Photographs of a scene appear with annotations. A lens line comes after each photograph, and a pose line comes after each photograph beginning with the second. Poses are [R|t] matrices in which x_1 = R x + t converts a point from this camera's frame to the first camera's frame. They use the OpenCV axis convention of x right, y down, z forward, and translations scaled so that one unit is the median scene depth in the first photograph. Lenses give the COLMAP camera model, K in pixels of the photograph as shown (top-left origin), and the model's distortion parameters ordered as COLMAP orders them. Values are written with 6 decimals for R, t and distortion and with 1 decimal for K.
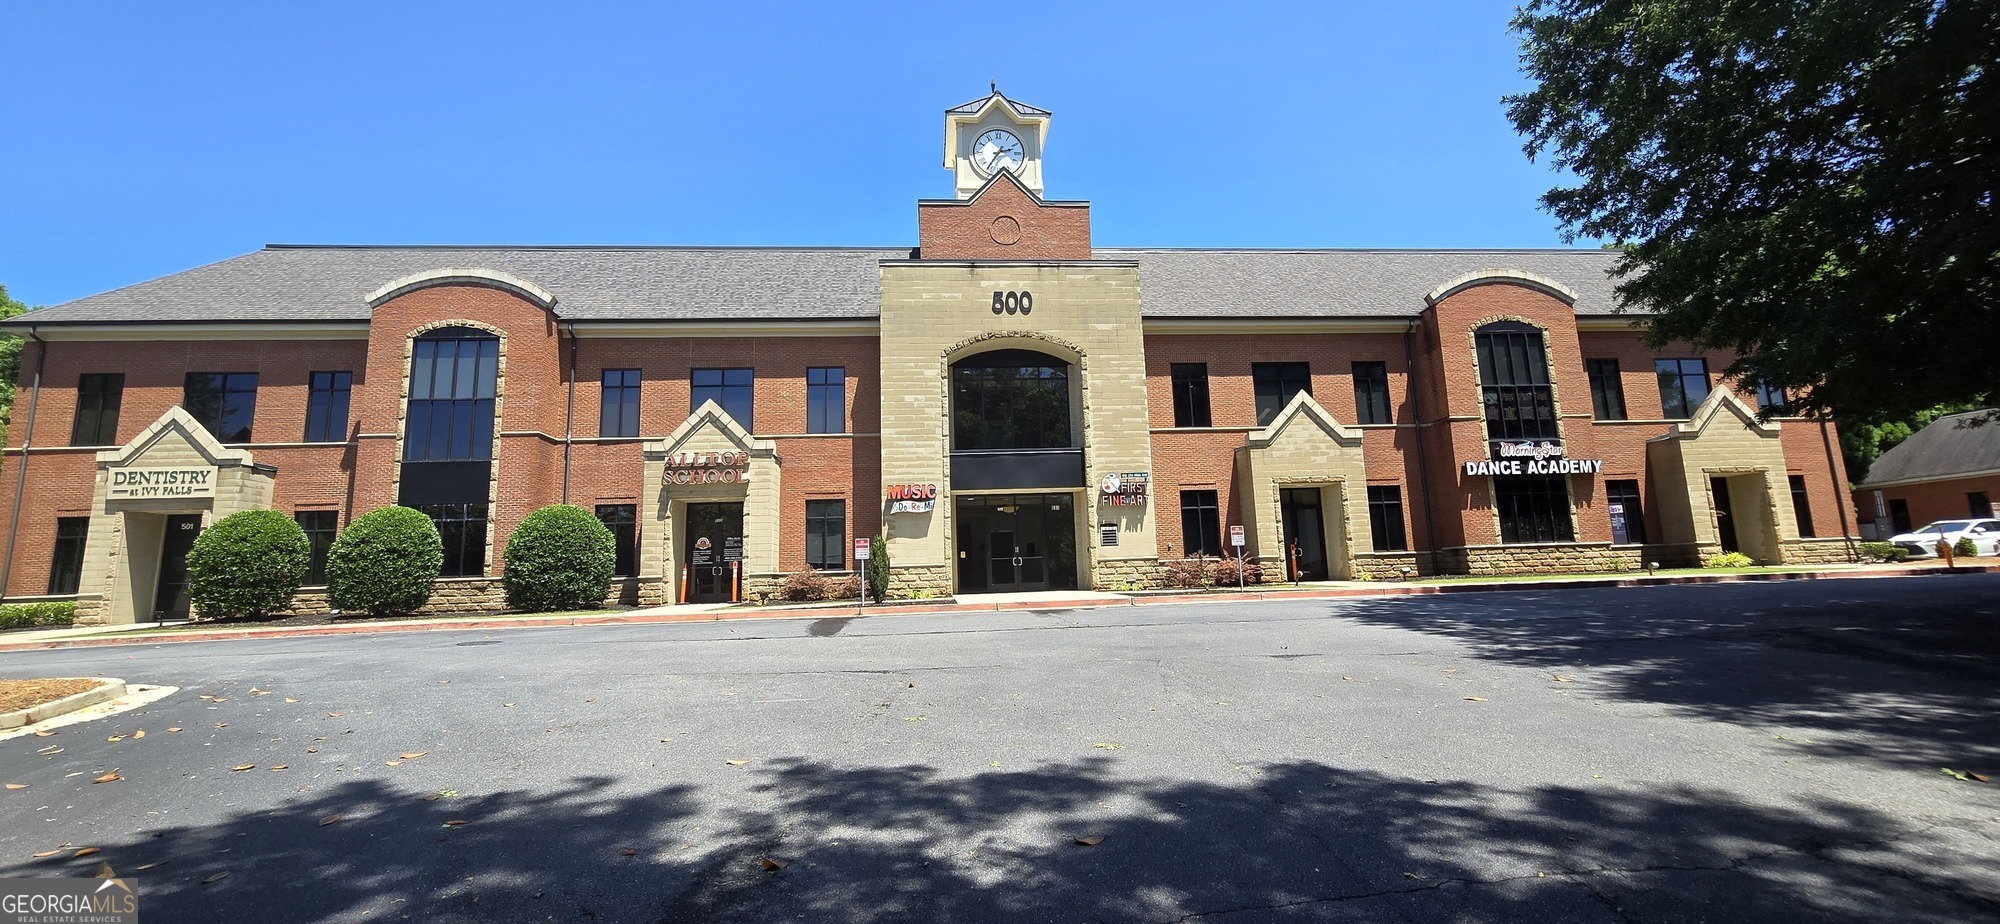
lens RADIAL K [[821.7, 0, 1002.8], [0, 821.7, 442.0], [0, 0, 1]] dist [-0.007254, 0.003145]
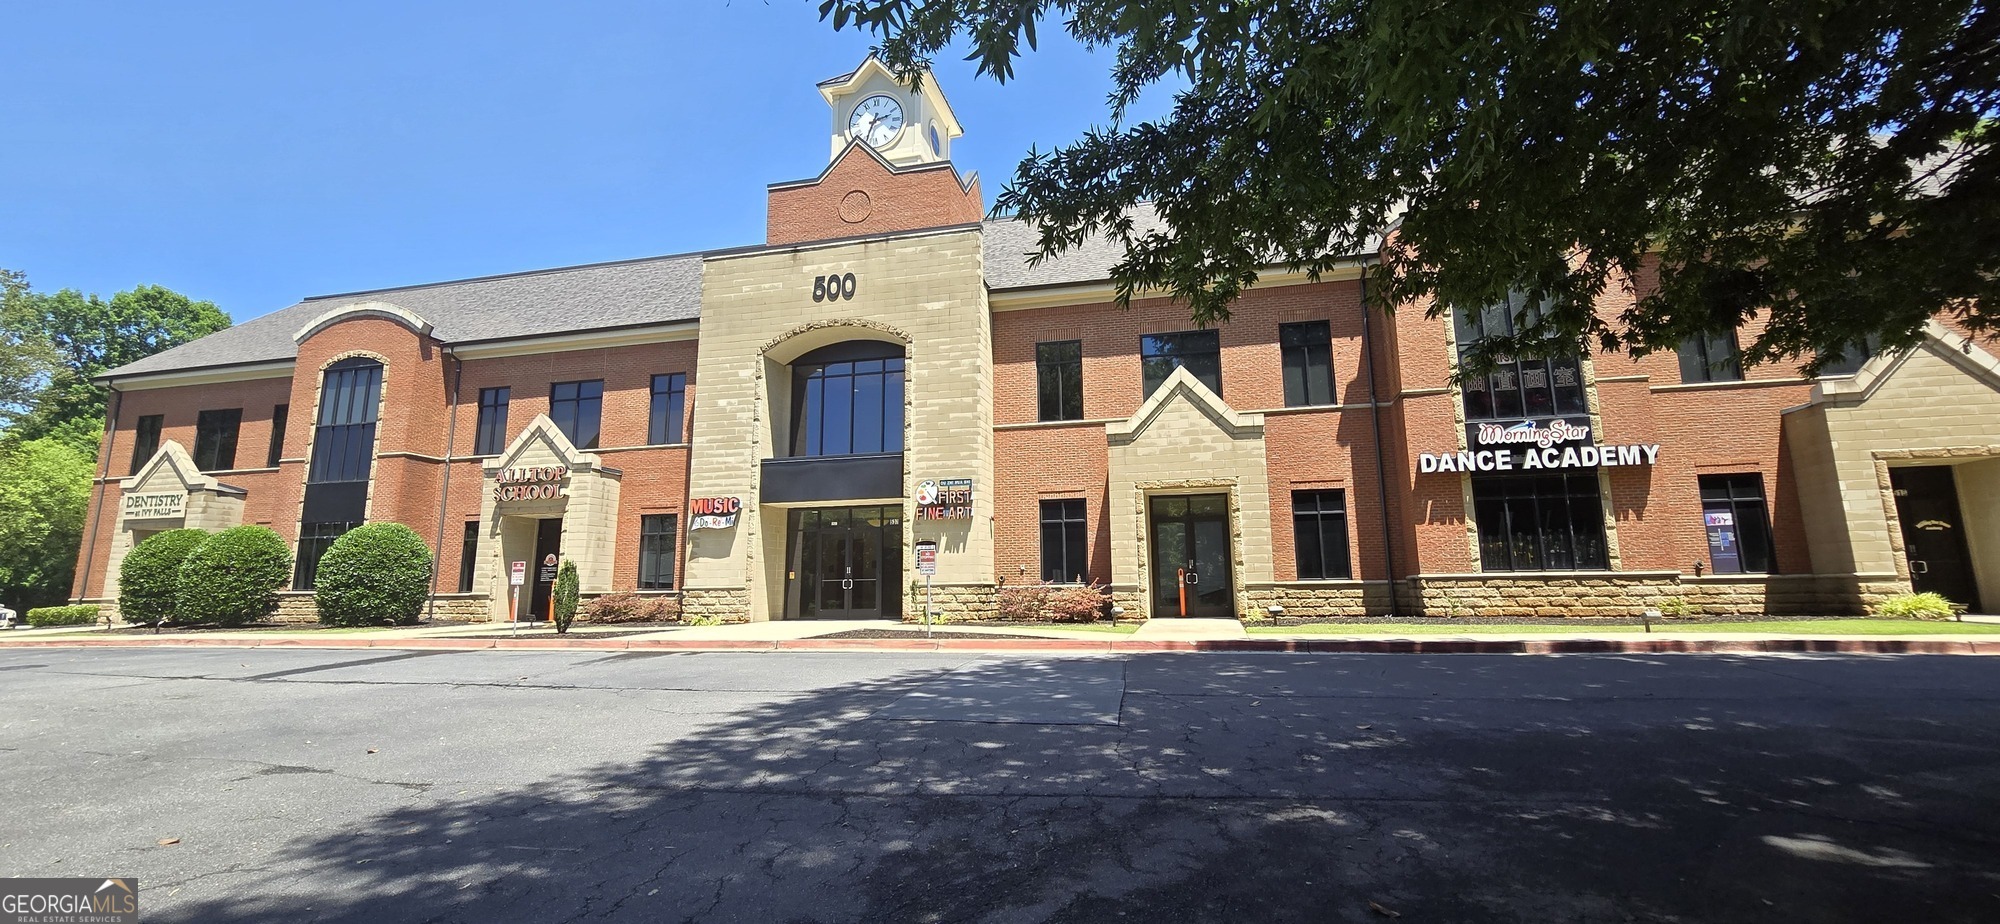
lens RADIAL K [[821.7, 0, 1002.8], [0, 821.7, 442.0], [0, 0, 1]] dist [-0.007254, 0.003145]
pose [[0.949462, -0.034693, -0.311960, 0.455545], [0.033060, 0.999398, -0.010524, 0.009958], [0.312137, -0.000322, 0.950037, 0.230517]]
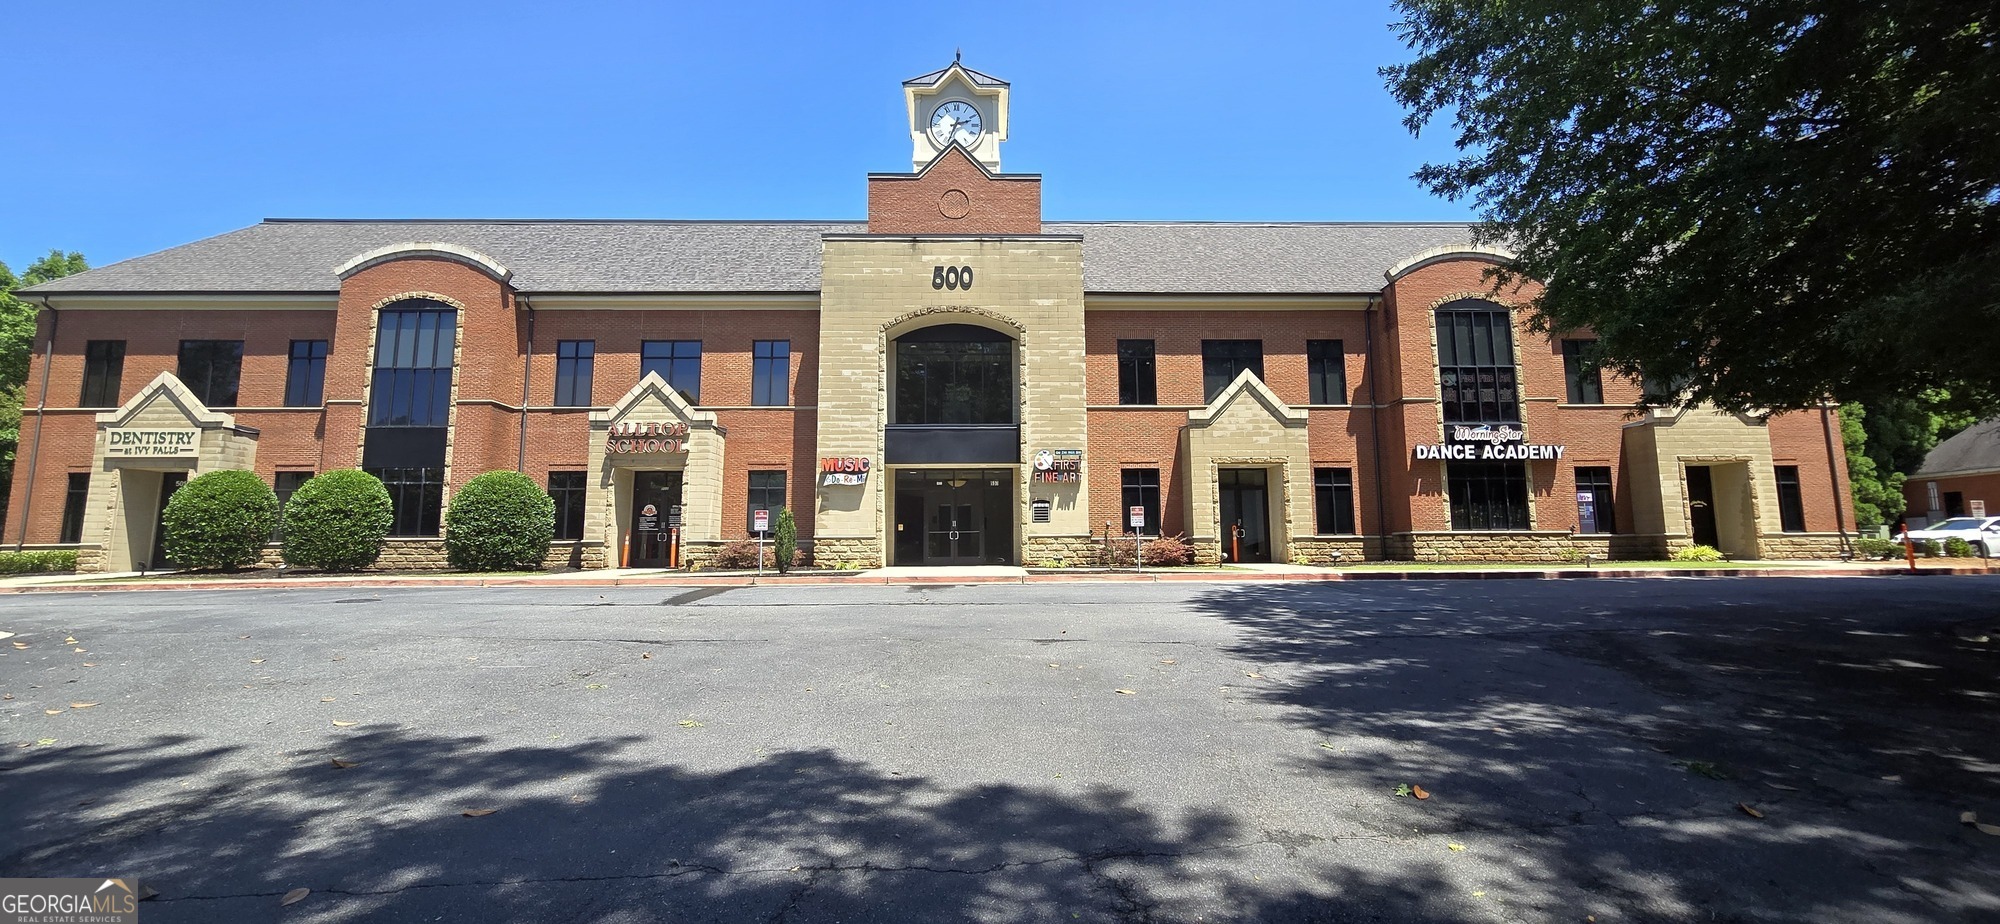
lens RADIAL K [[821.7, 0, 1002.8], [0, 821.7, 442.0], [0, 0, 1]] dist [-0.007254, 0.003145]
pose [[0.997570, 0.018274, -0.067226, 0.145510], [-0.015747, 0.999156, 0.037940, -0.008795], [0.067863, -0.036789, 0.997016, 0.000639]]
